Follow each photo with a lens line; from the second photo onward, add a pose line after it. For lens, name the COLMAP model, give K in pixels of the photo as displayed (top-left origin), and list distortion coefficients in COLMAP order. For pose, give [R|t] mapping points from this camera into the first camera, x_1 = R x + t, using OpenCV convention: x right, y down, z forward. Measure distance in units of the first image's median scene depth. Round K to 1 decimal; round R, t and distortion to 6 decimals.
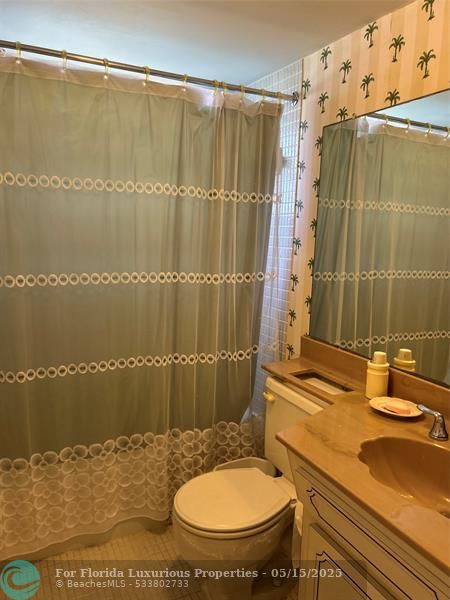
lens RADIAL K [[451.6, 0, 230.1], [0, 451.6, 305.4], [0, 0, 1]] dist [0.040538, -0.052561]
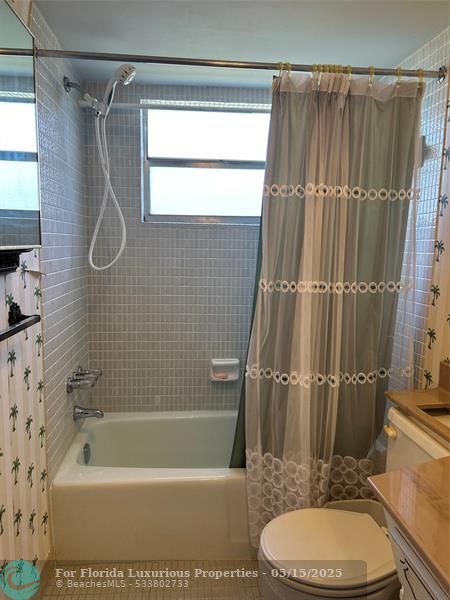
lens RADIAL K [[451.6, 0, 228.9], [0, 451.6, 301.0], [0, 0, 1]] dist [0.040538, -0.052561]
pose [[0.930655, 0.033420, -0.364369, 0.105757], [-0.049388, 0.998180, -0.034591, 0.007516], [0.362550, 0.050188, 0.930612, 0.112454]]
